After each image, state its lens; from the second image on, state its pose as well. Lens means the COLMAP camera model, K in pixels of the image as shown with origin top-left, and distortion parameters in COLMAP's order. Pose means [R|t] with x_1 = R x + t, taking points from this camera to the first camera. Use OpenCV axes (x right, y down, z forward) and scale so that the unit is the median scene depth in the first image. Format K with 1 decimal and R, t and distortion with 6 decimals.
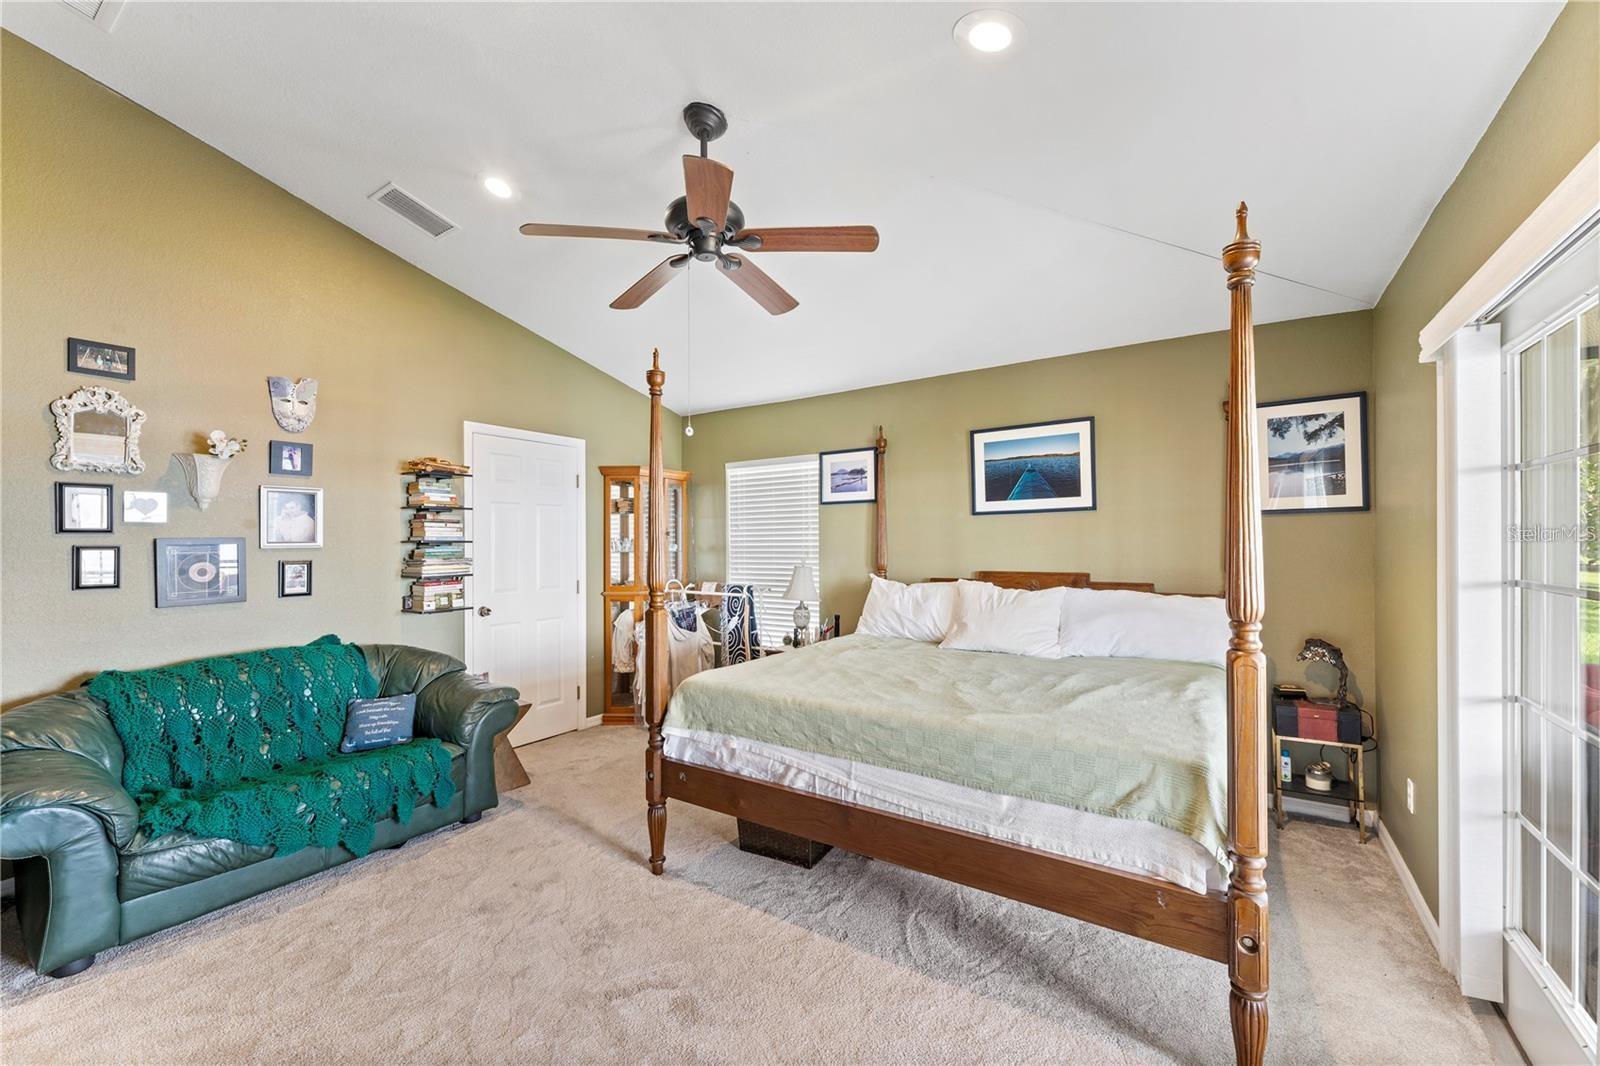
lens RADIAL K [[639.6, 0, 800.5], [0, 639.6, 539.8], [0, 0, 1]] dist [-0.001189, -0.000149]
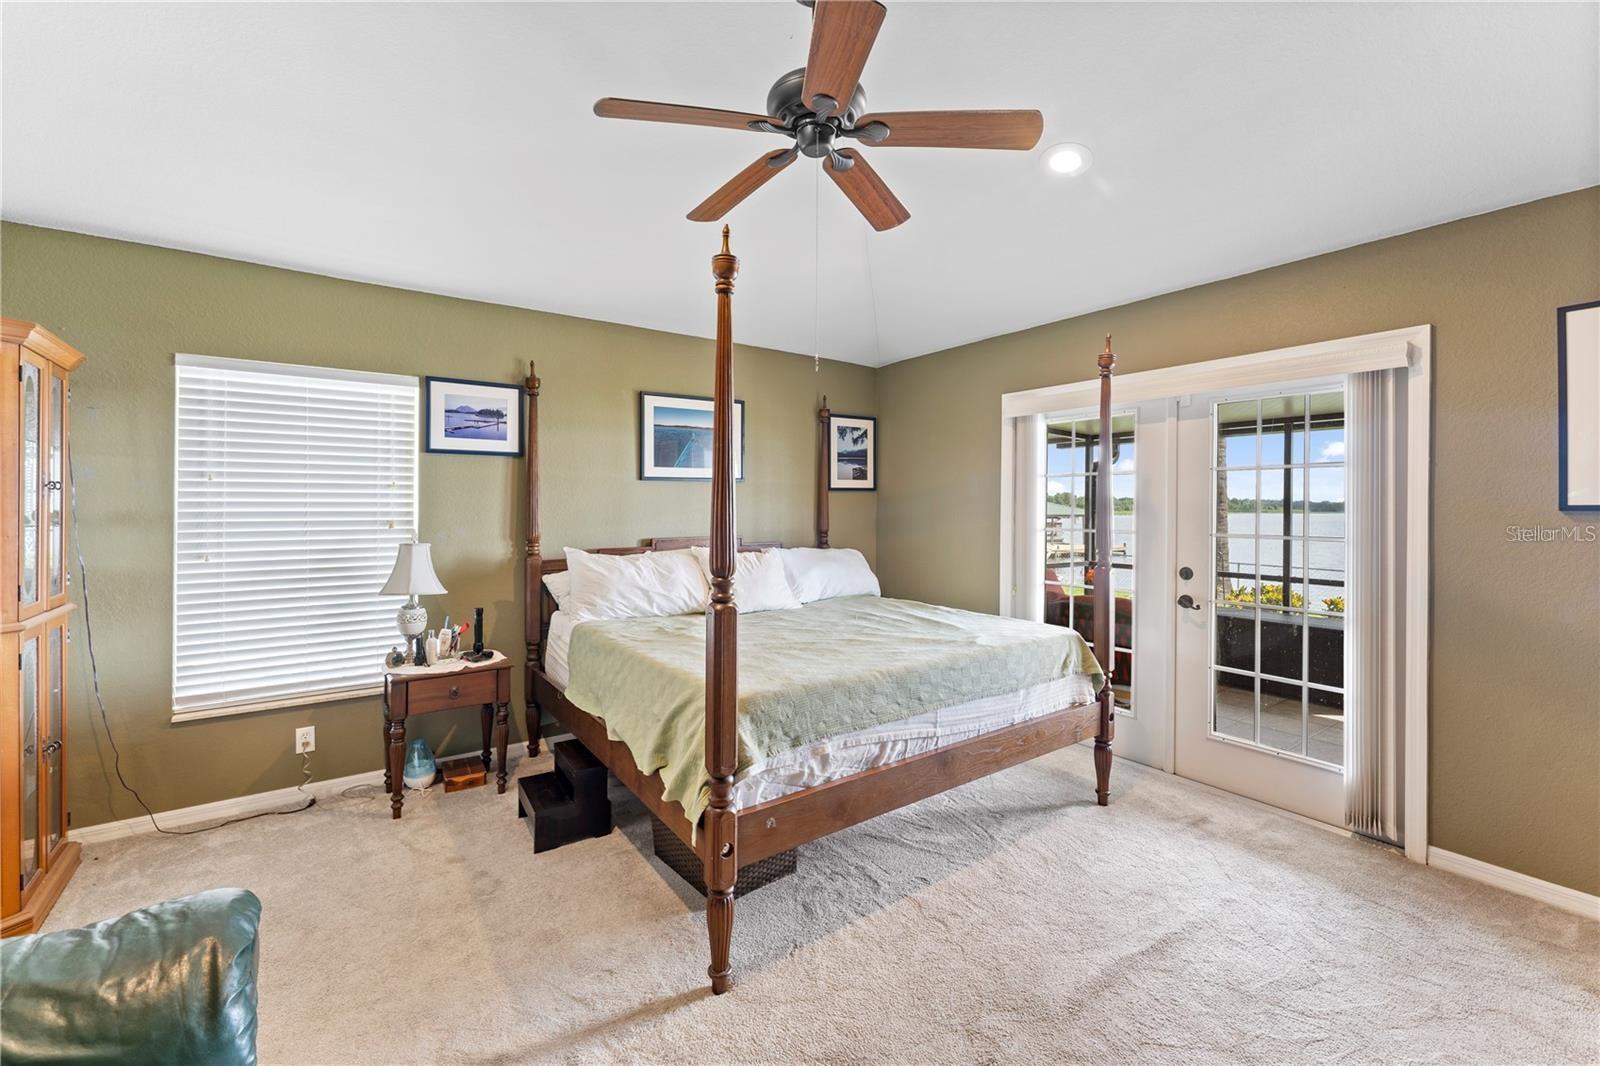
lens RADIAL K [[647.3, 0, 797.2], [0, 647.3, 507.5], [0, 0, 1]] dist [0.000443, 0.000032]
pose [[0.359913, 0.006575, 0.932963, -0.698864], [-0.008888, 0.999954, -0.003618, 0.004835], [-0.932944, -0.006990, 0.359955, 0.559609]]
